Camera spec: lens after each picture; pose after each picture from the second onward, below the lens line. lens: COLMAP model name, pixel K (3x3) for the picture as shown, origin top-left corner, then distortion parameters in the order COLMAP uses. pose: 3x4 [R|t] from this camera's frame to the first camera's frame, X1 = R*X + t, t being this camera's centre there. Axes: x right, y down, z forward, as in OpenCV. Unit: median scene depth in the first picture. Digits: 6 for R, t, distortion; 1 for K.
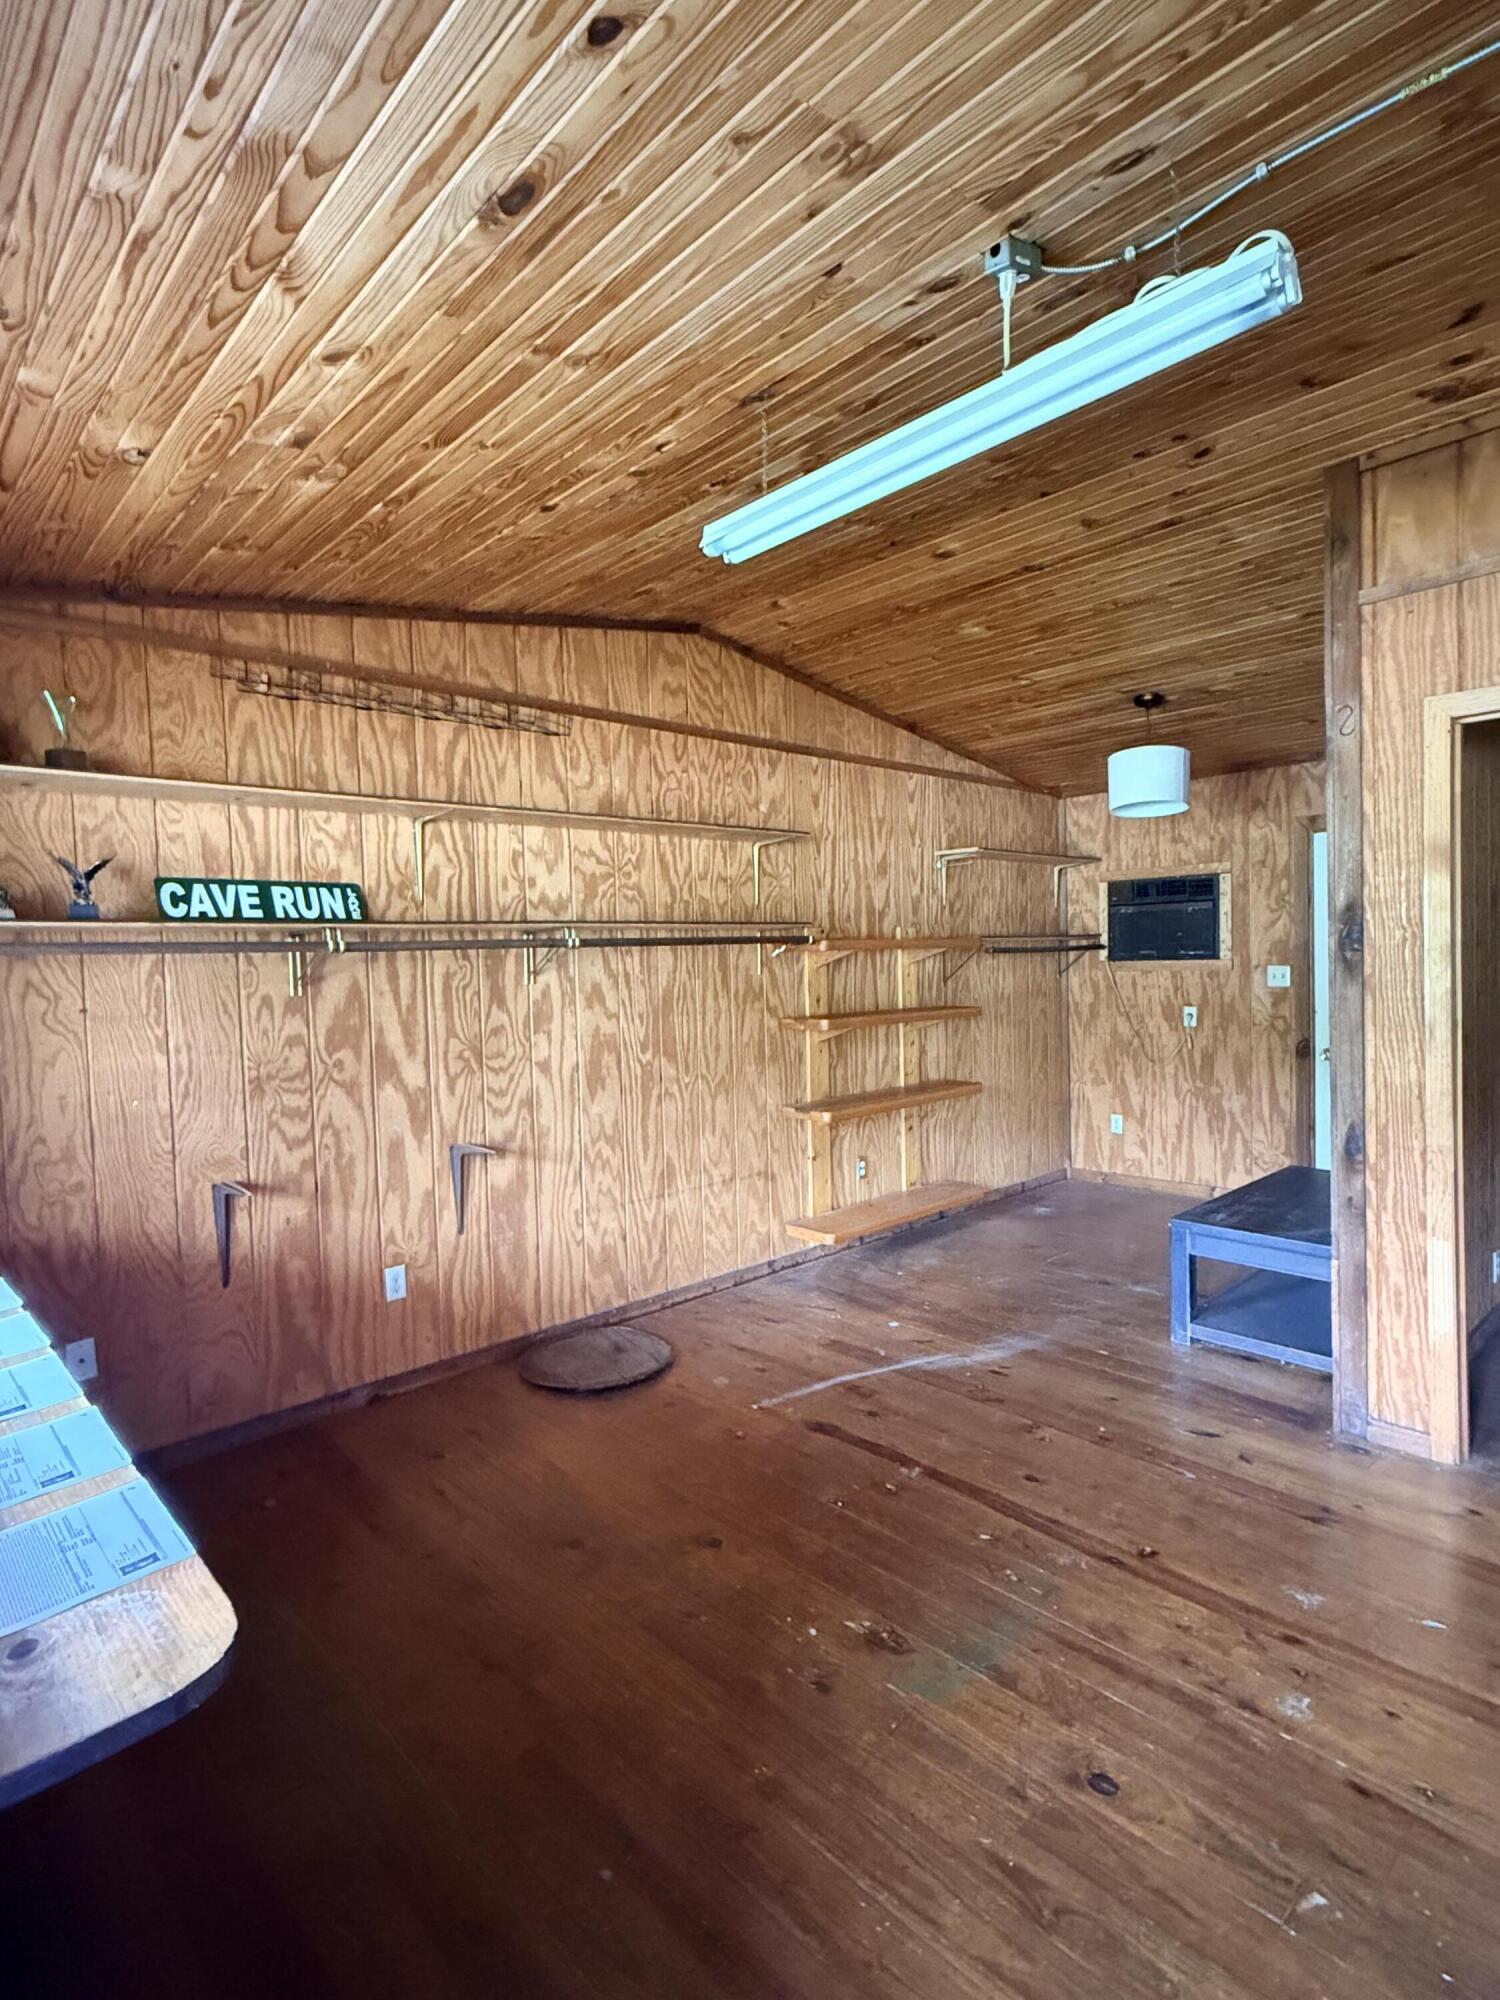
lens RADIAL K [[1016.9, 0, 749.2], [0, 1016.9, 997.2], [0, 0, 1]] dist [0.001465, 0.000990]
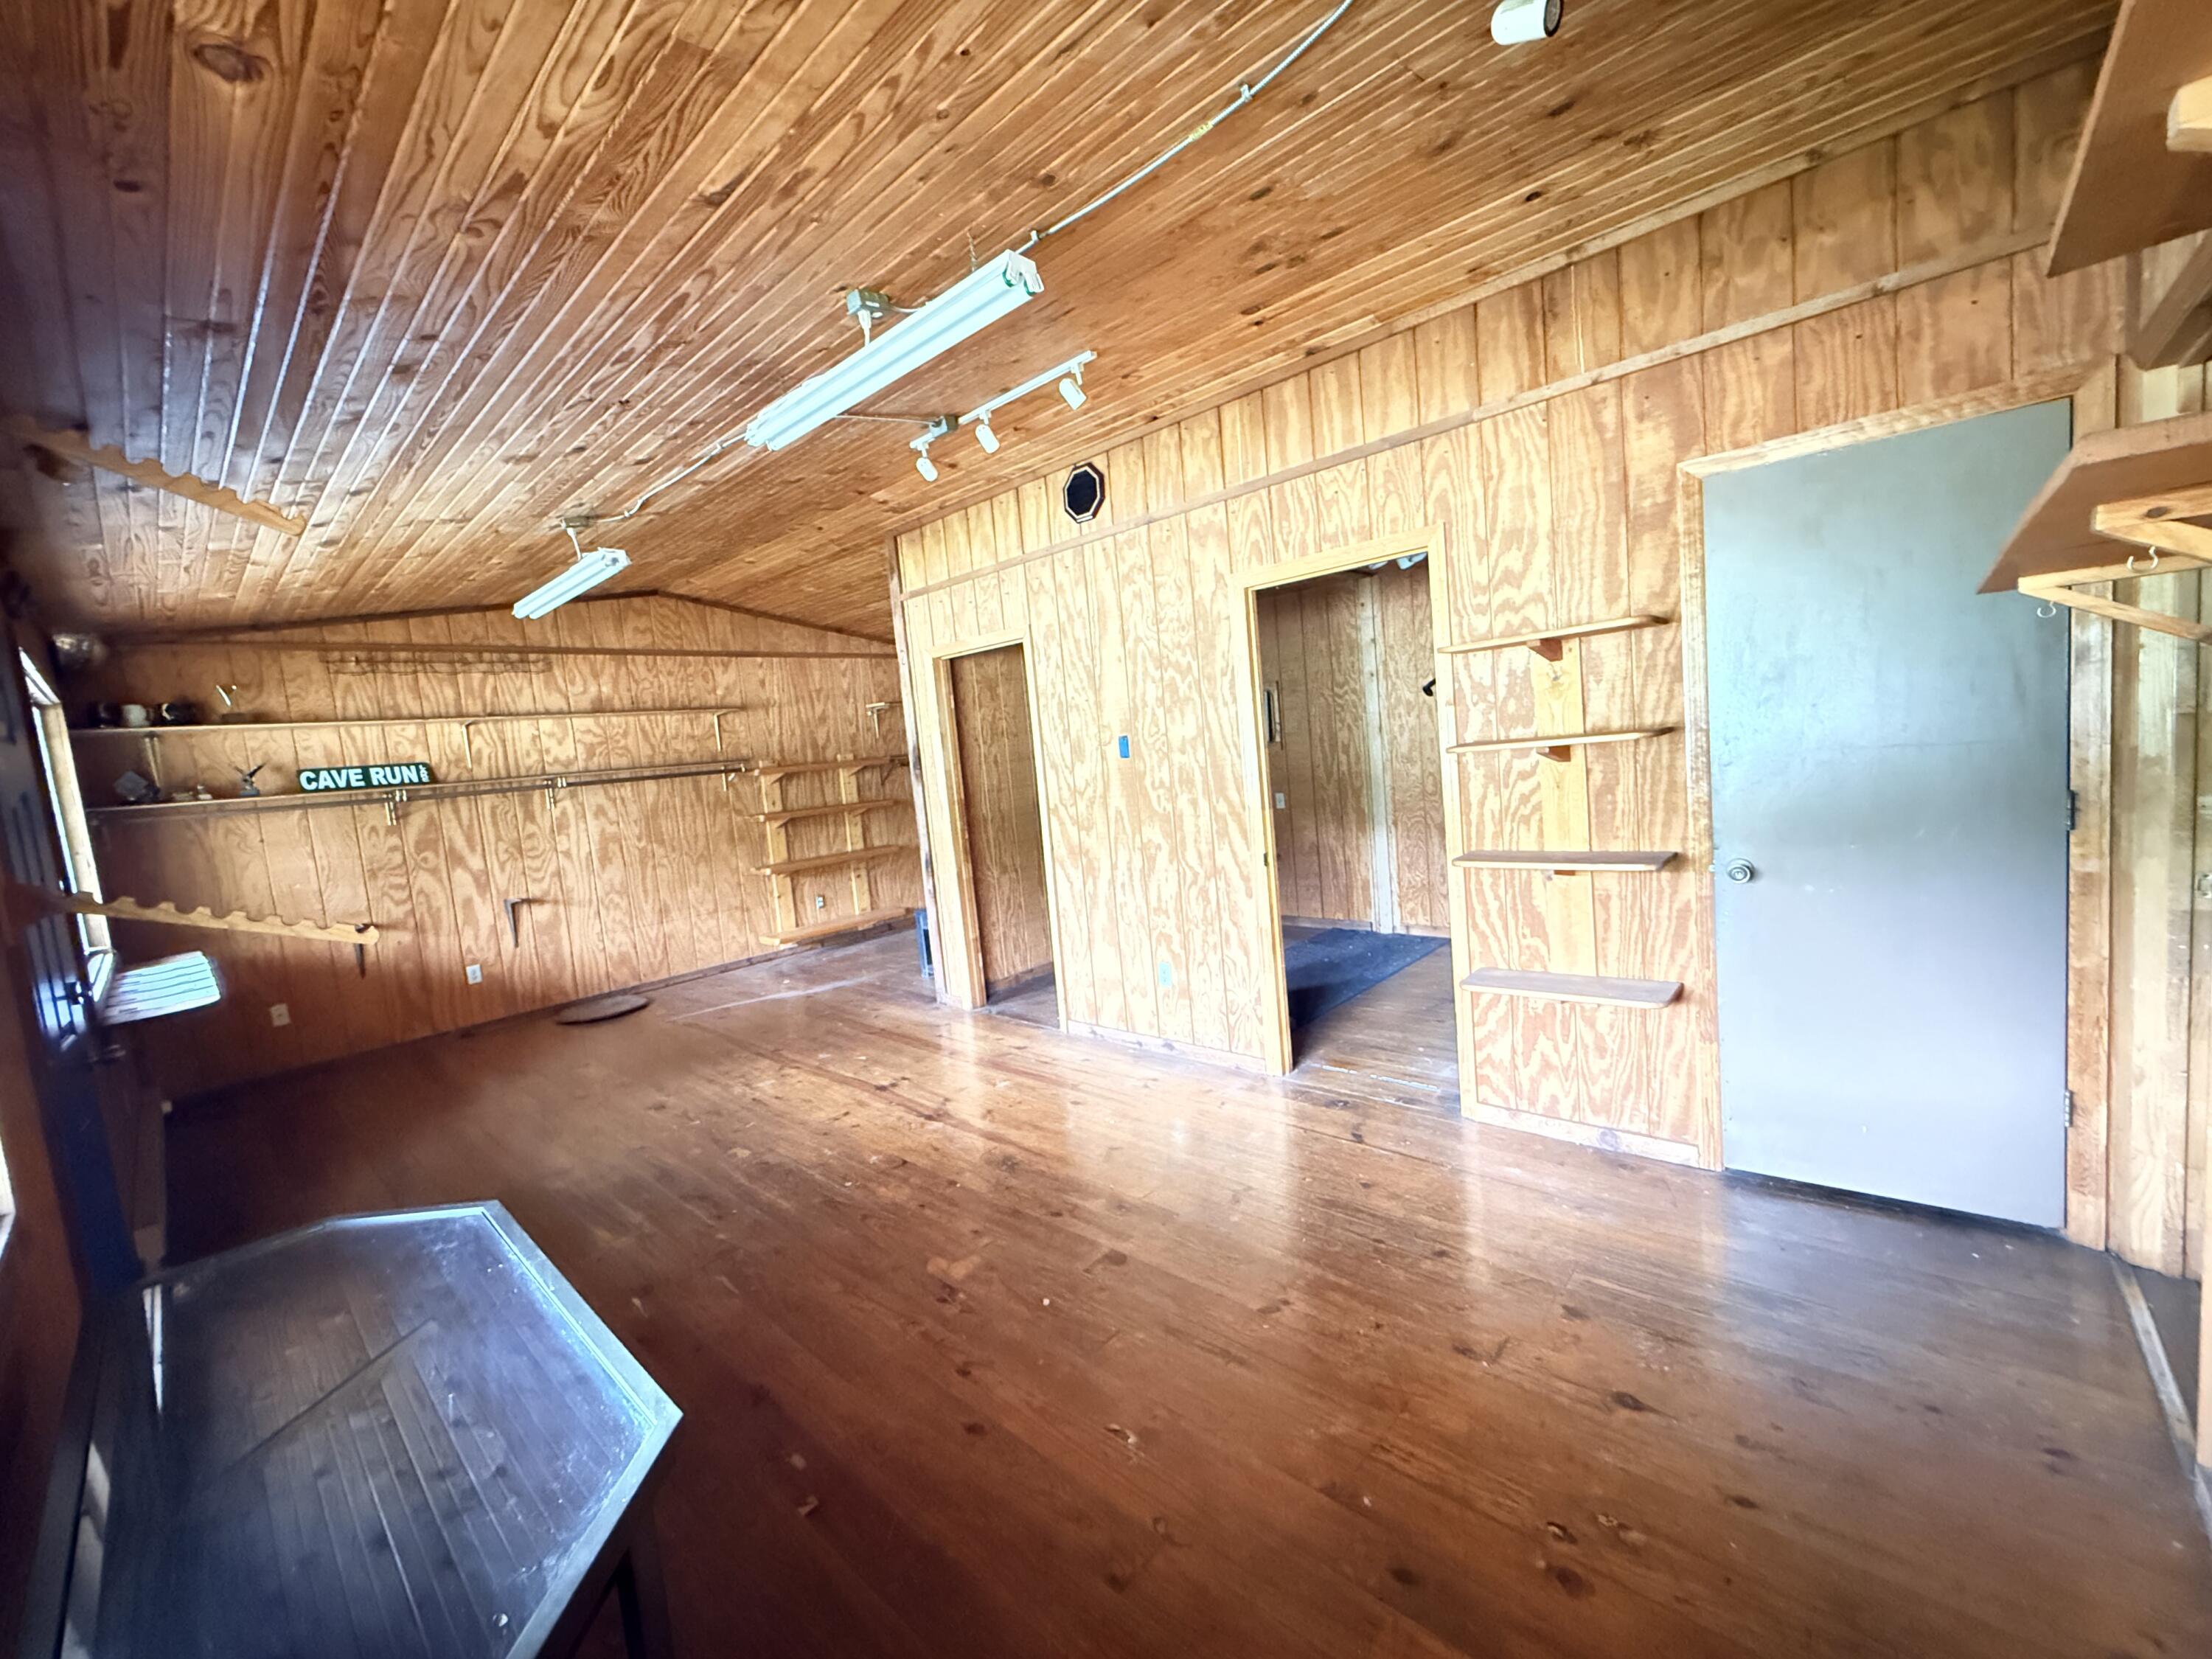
lens RADIAL K [[880.0, 0, 1100.3], [0, 880.0, 826.2], [0, 0, 1]] dist [0.003833, 0.000035]
pose [[0.995630, -0.066466, 0.065606, 0.632316], [0.063102, 0.996647, 0.052076, -0.001349], [-0.068847, -0.047709, 0.996486, -0.605872]]
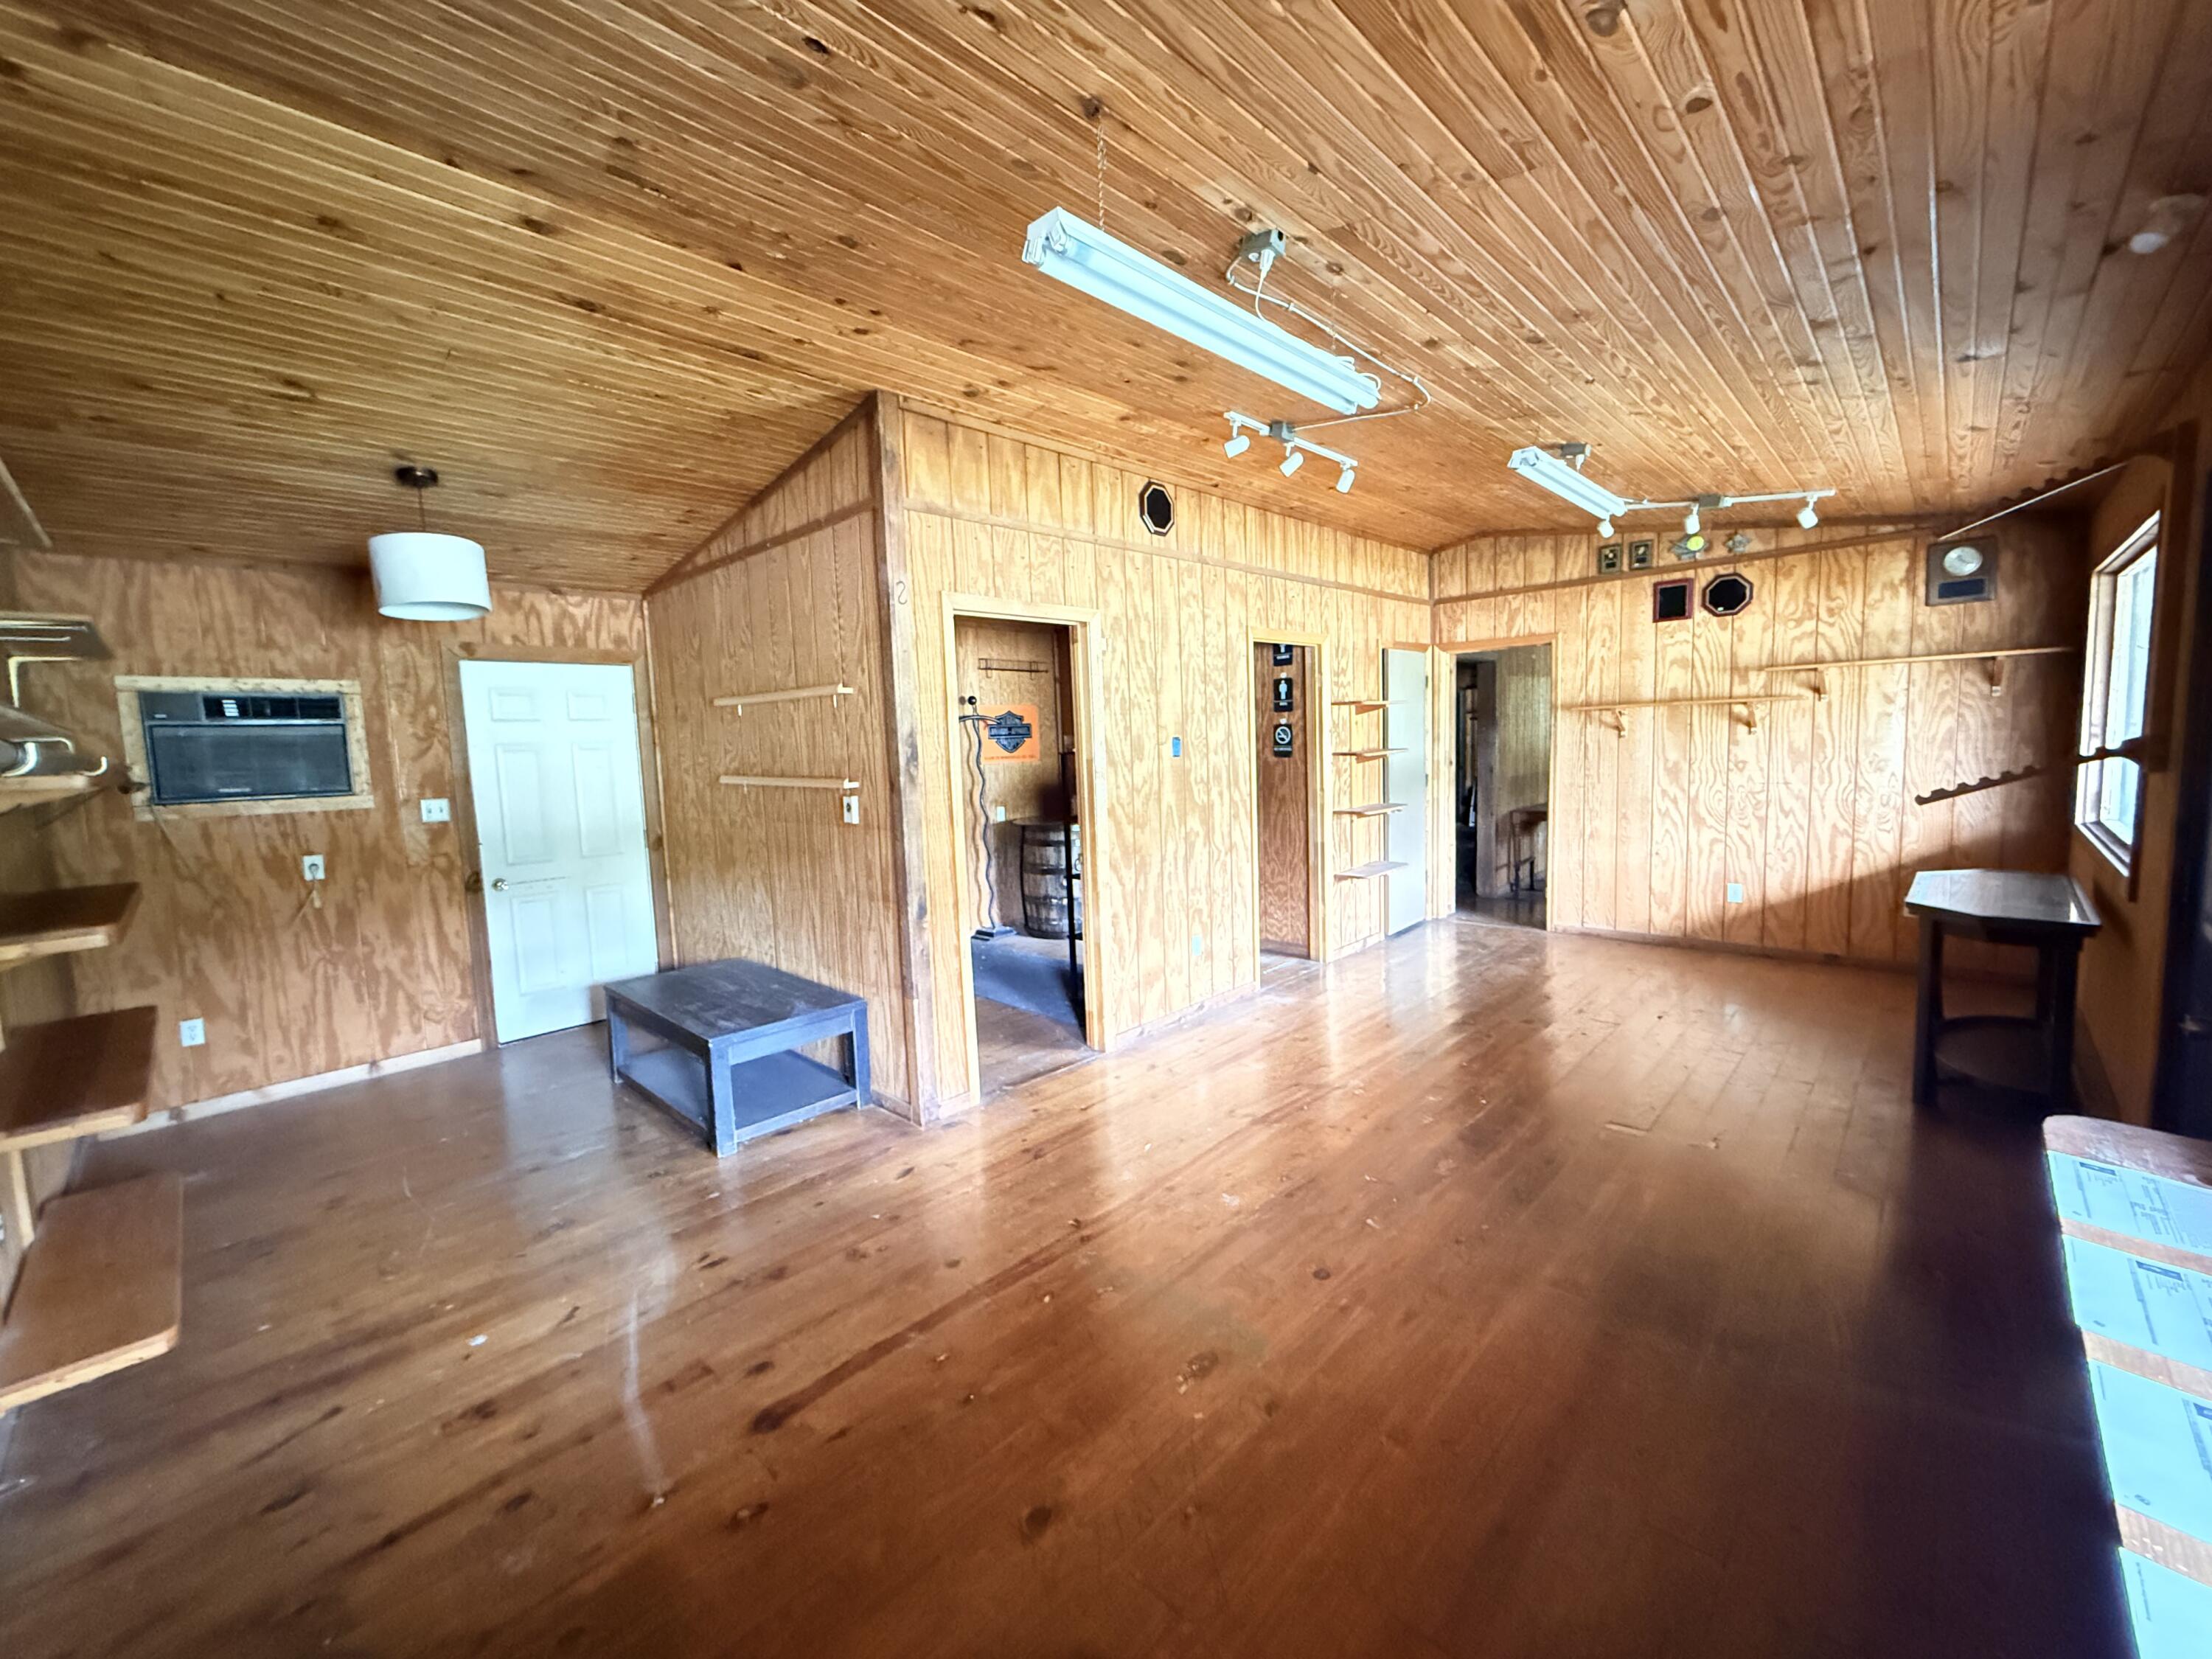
lens RADIAL K [[880.0, 0, 1099.8], [0, 880.0, 828.3], [0, 0, 1]] dist [0.003833, 0.000035]
pose [[-0.044724, -0.067476, 0.996718, -0.443262], [0.075282, 0.994652, 0.070714, -0.022279], [-0.996159, 0.078198, -0.039405, 0.614666]]
